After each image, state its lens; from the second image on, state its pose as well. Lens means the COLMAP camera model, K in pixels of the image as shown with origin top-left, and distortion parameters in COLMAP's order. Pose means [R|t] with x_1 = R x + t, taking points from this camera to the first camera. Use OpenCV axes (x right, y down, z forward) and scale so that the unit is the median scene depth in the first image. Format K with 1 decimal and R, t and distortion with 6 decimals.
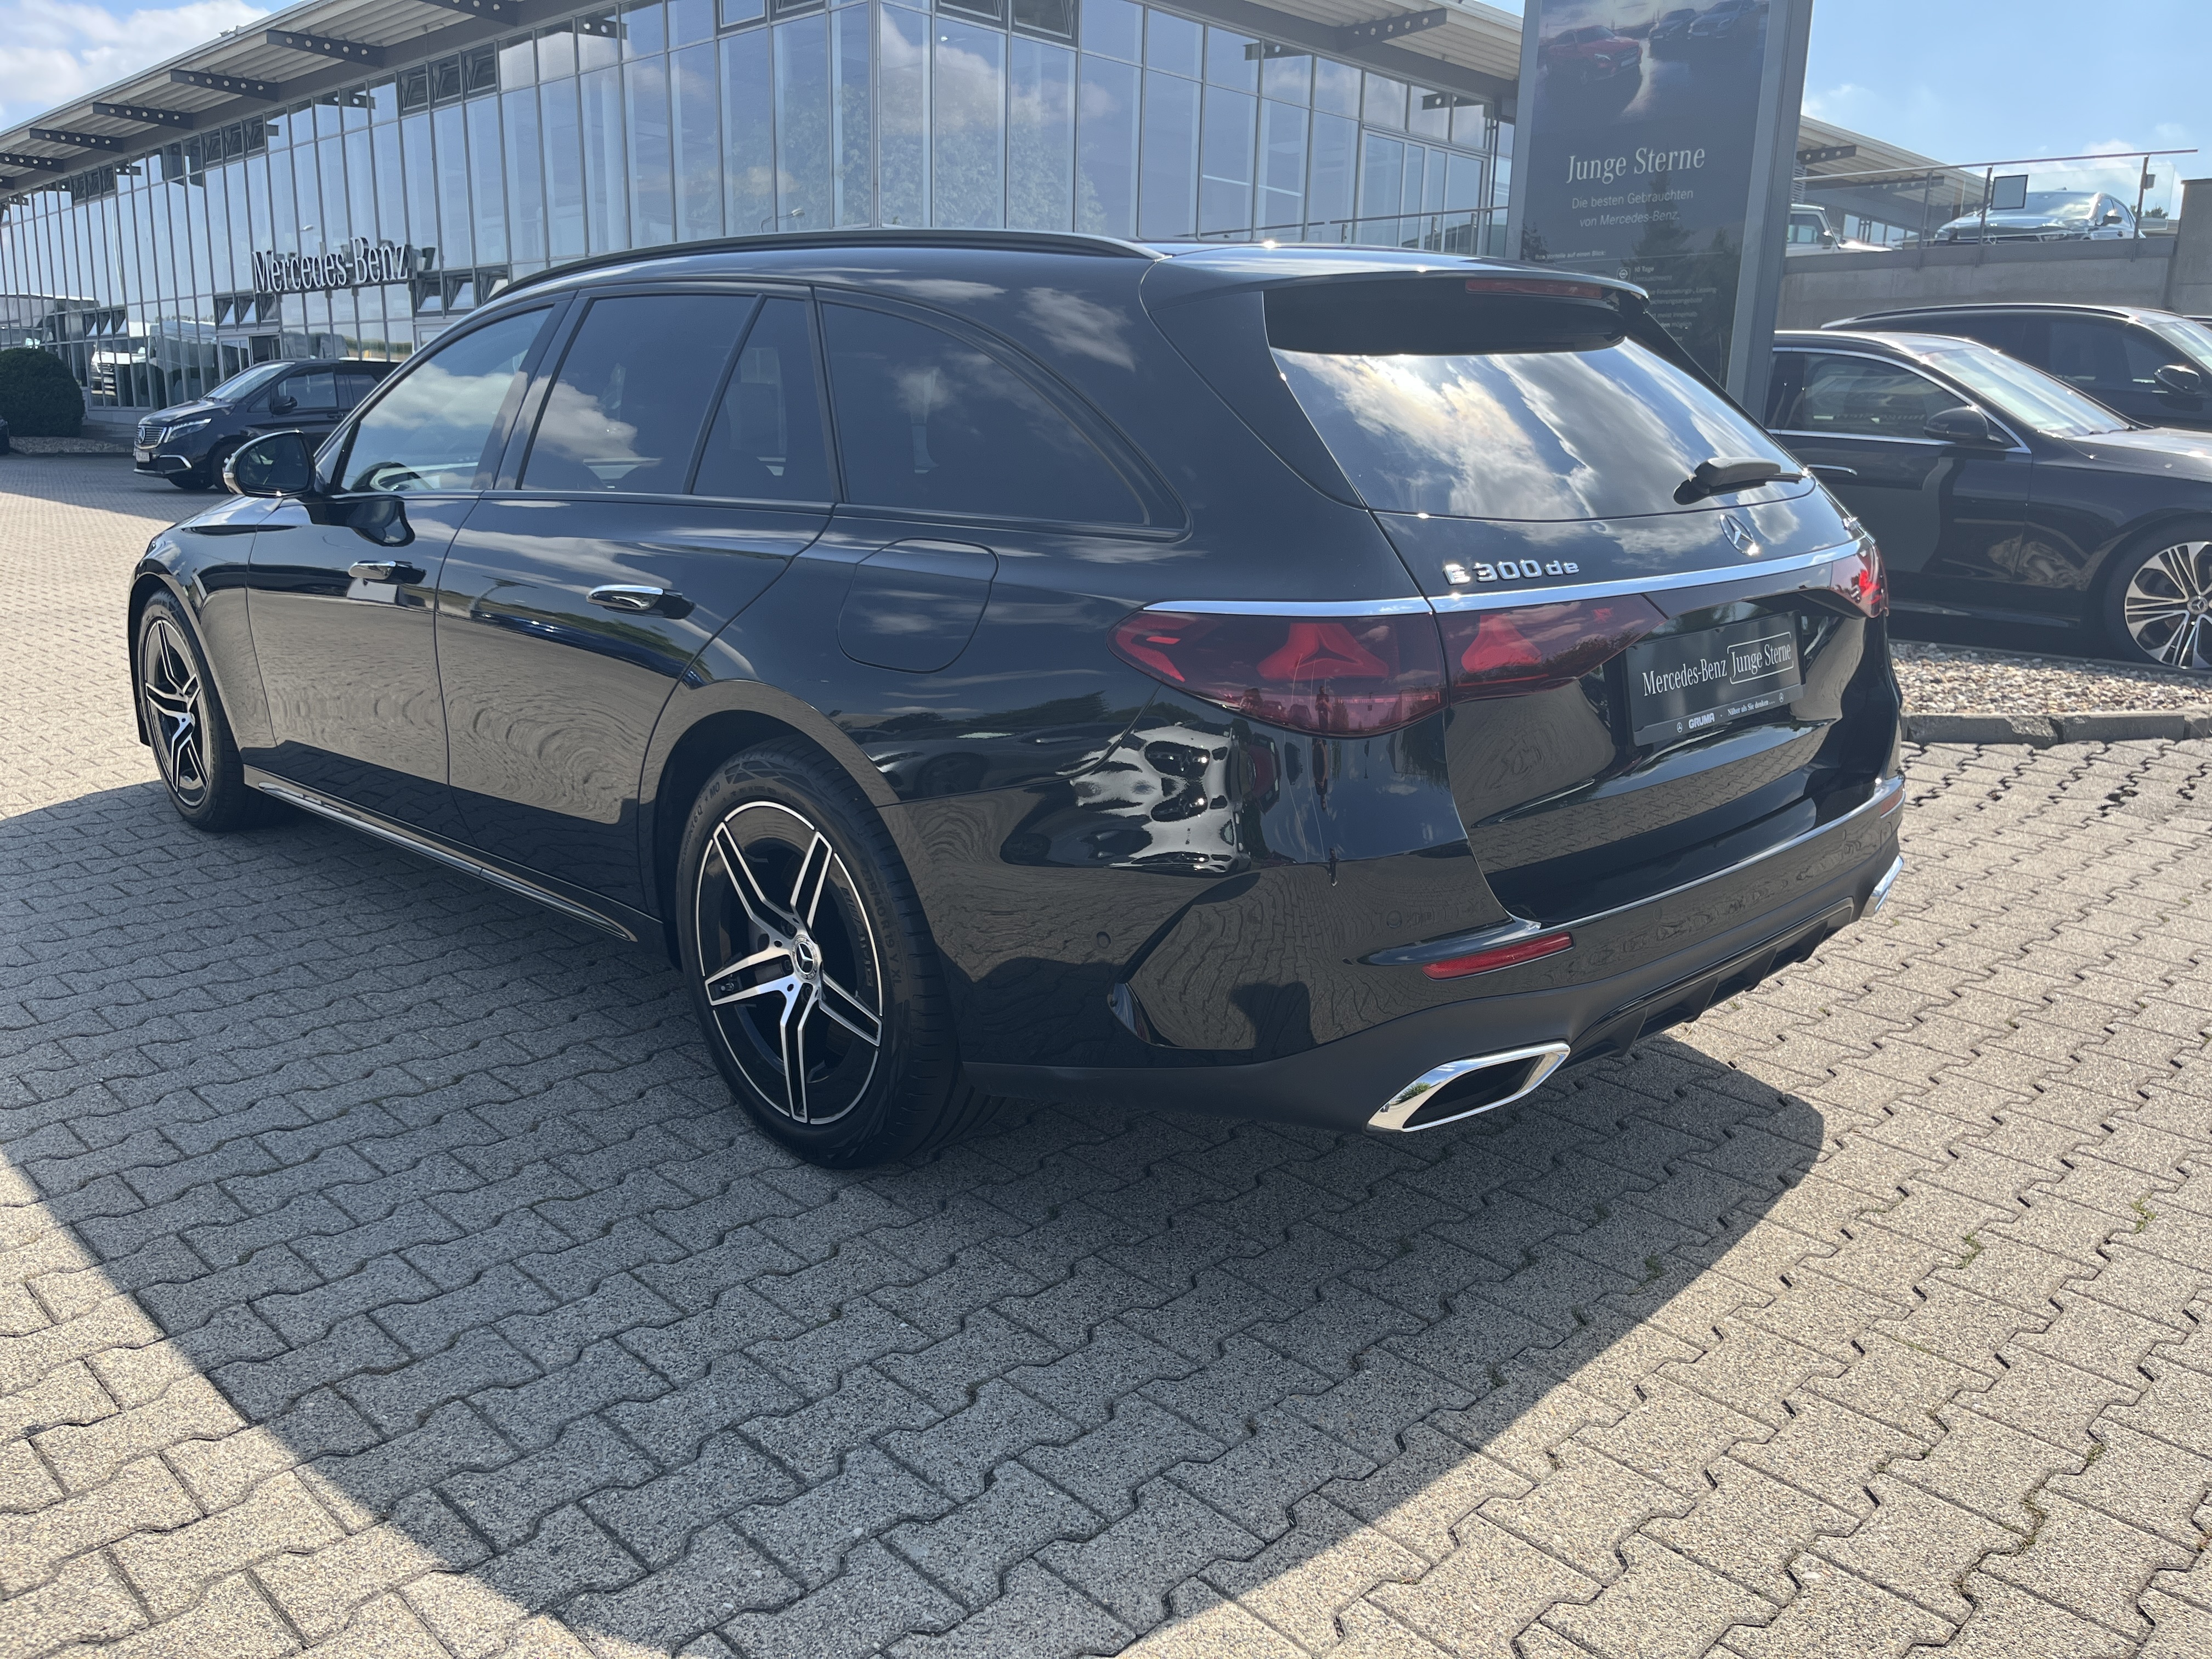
lens RADIAL K [[1673.3, 0, 1120.4], [0, 1673.3, 807.0], [0, 0, 1]] dist [0.077588, -0.100475]
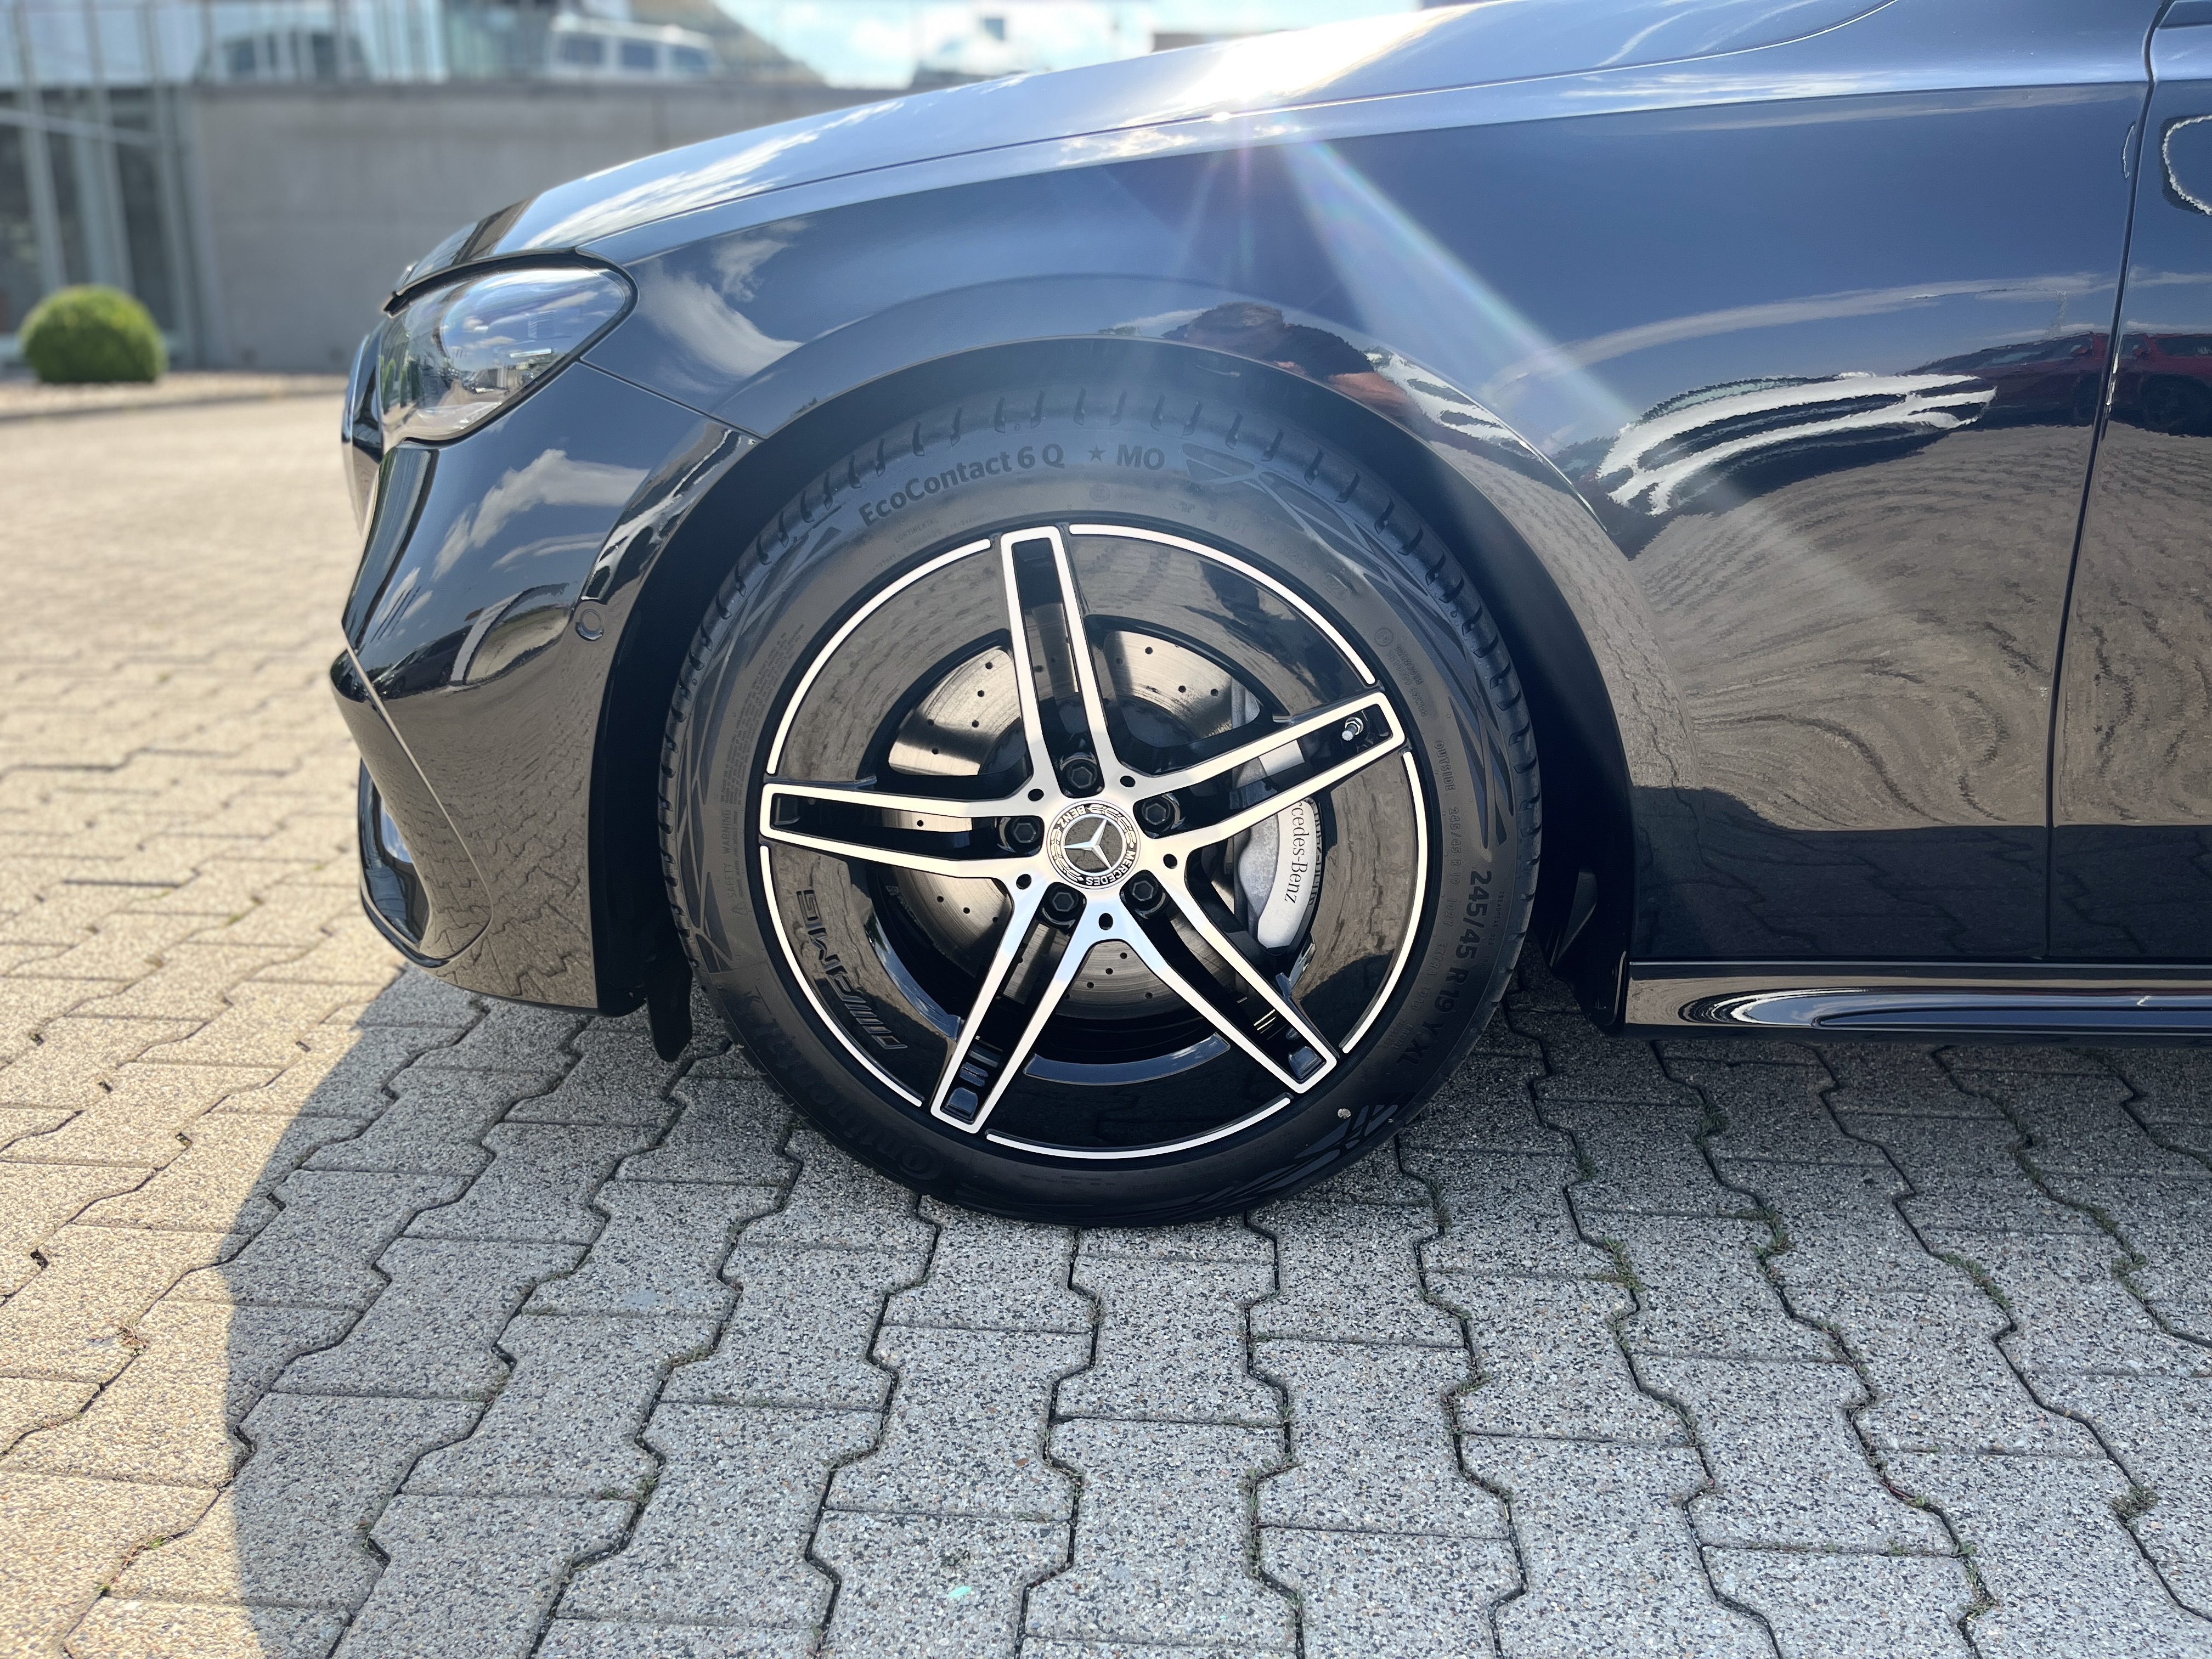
lens RADIAL K [[1673.3, 0, 1120.4], [0, 1673.3, 807.0], [0, 0, 1]] dist [0.077588, -0.100475]
pose [[0.742849, -0.198879, 0.639236, -0.948716], [0.153725, 0.980014, 0.126259, -0.127003], [-0.651570, 0.004475, 0.758575, 1.028625]]
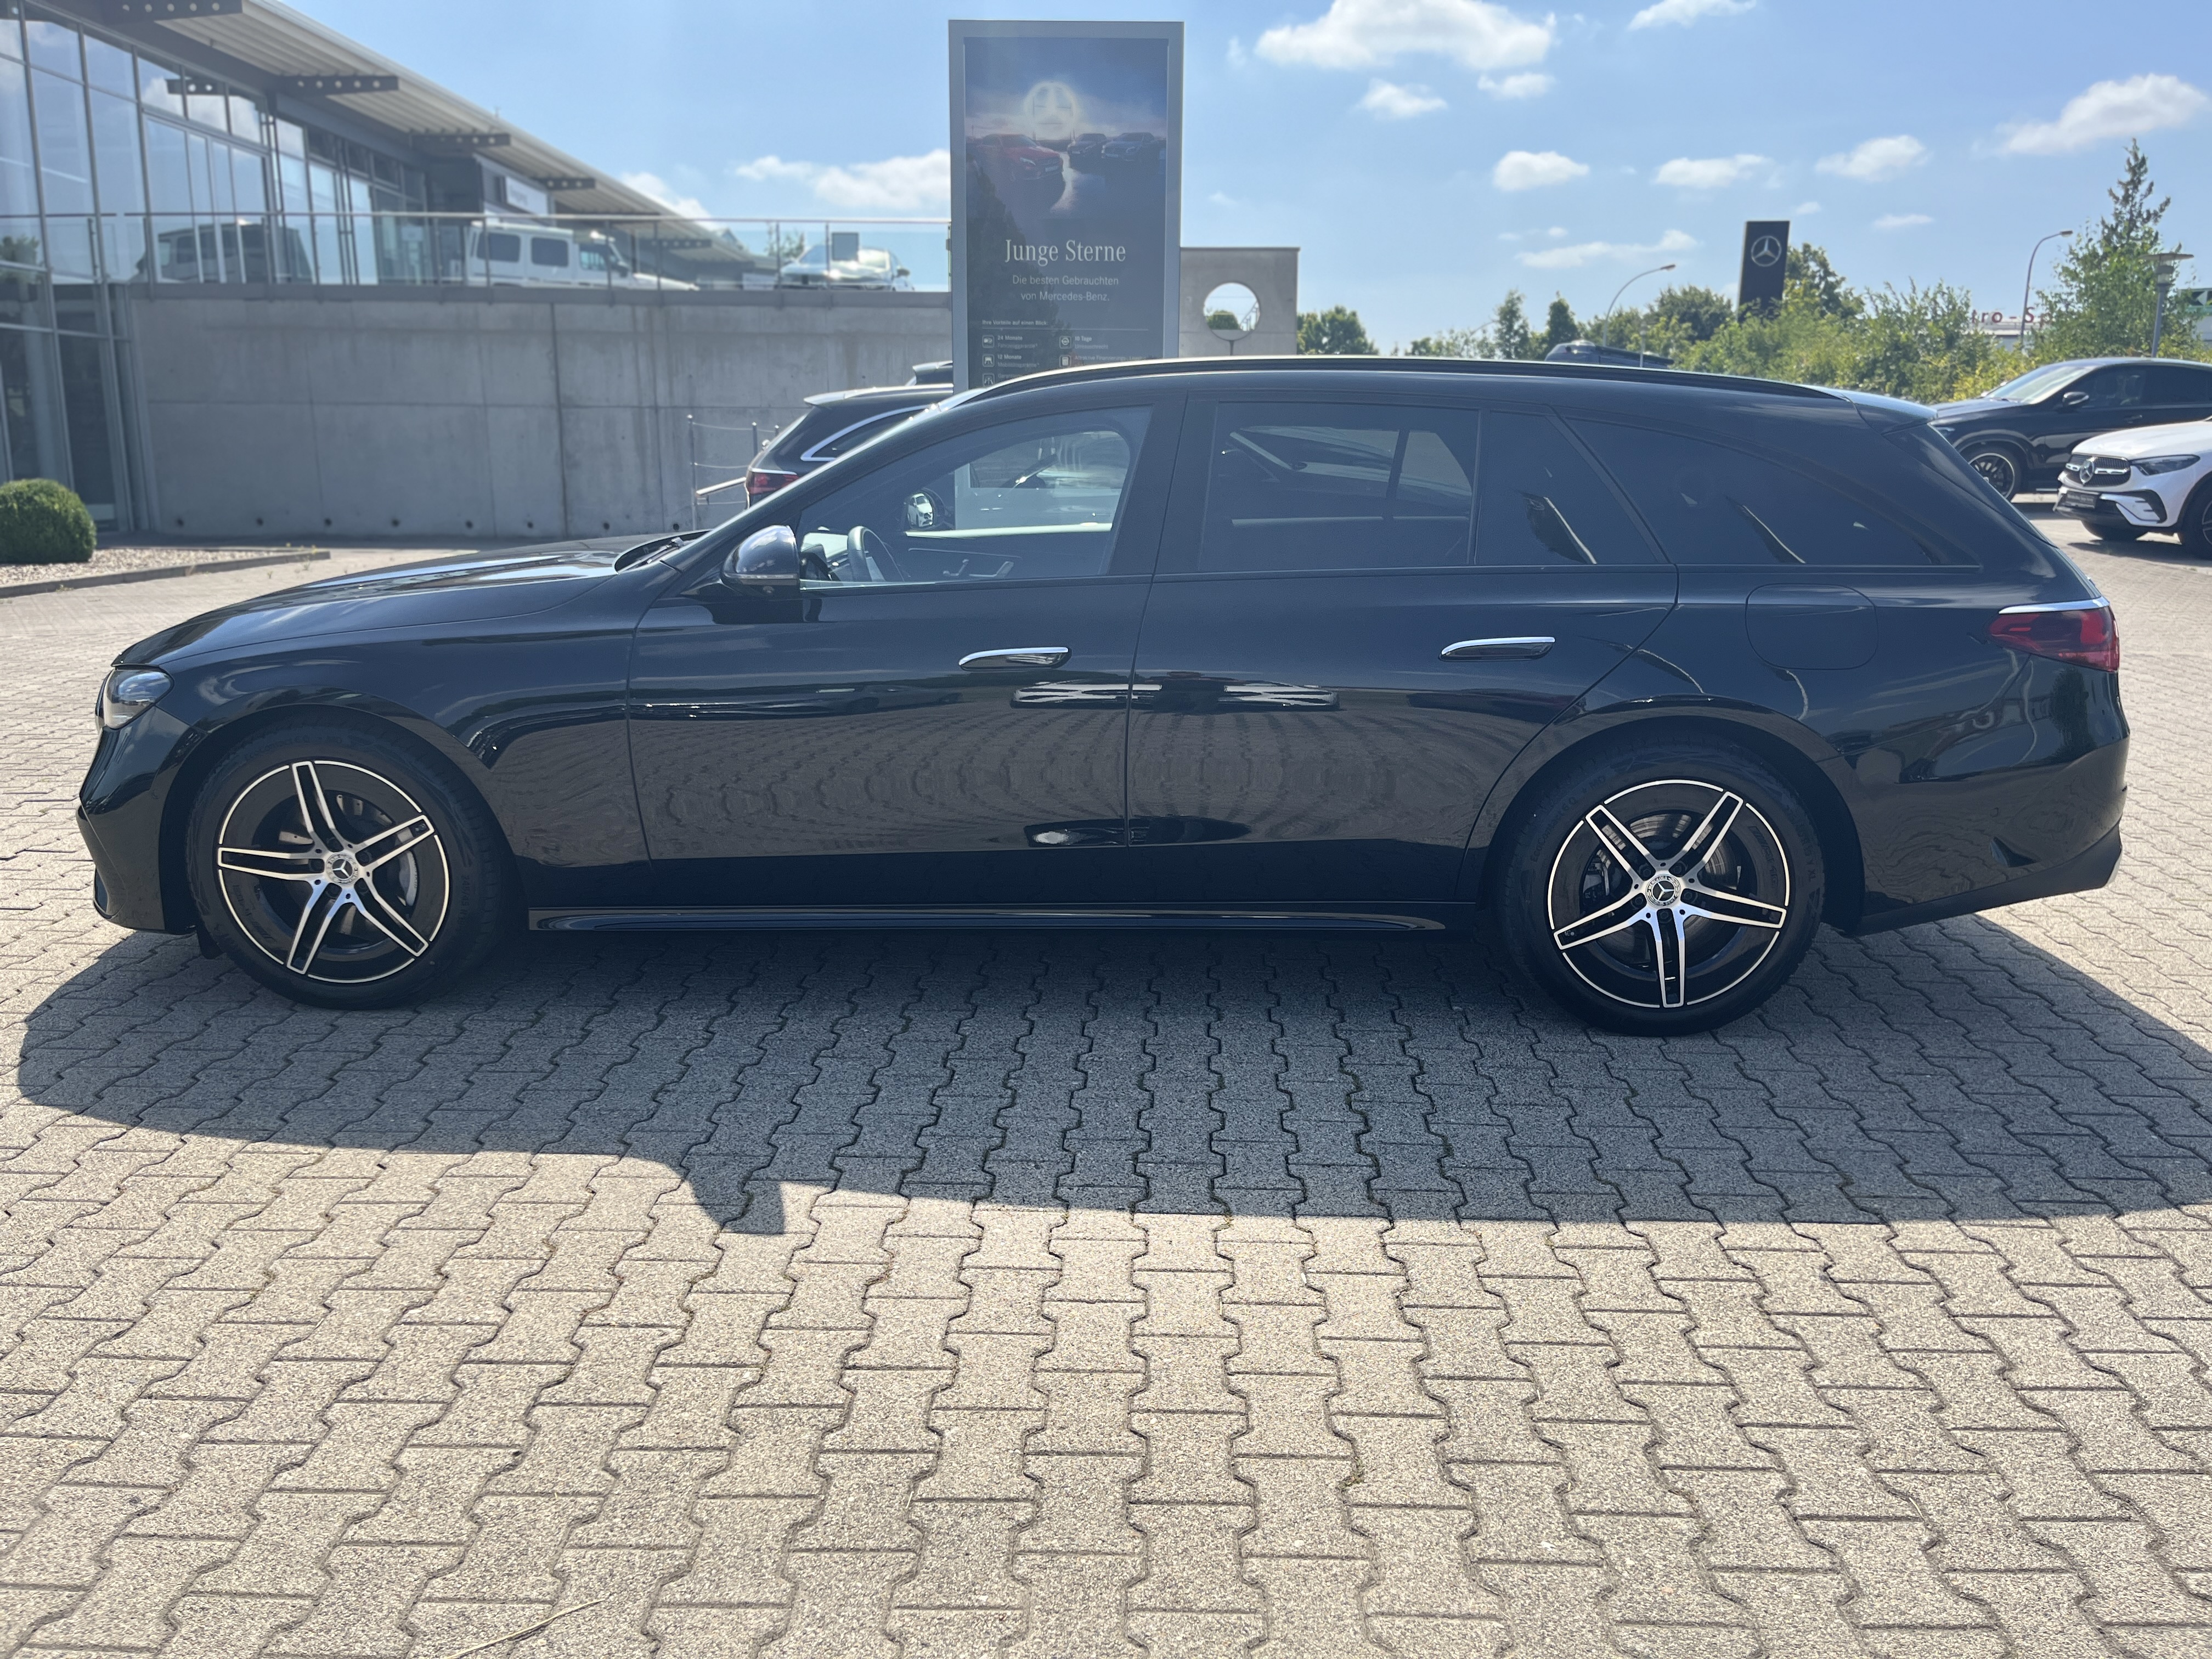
lens RADIAL K [[1673.3, 0, 1120.4], [0, 1673.3, 807.0], [0, 0, 1]] dist [0.077588, -0.100475]
pose [[0.724265, -0.153328, 0.672258, -1.072500], [0.156375, 0.986084, 0.056434, -0.094762], [-0.671556, 0.064251, 0.738163, 0.199515]]
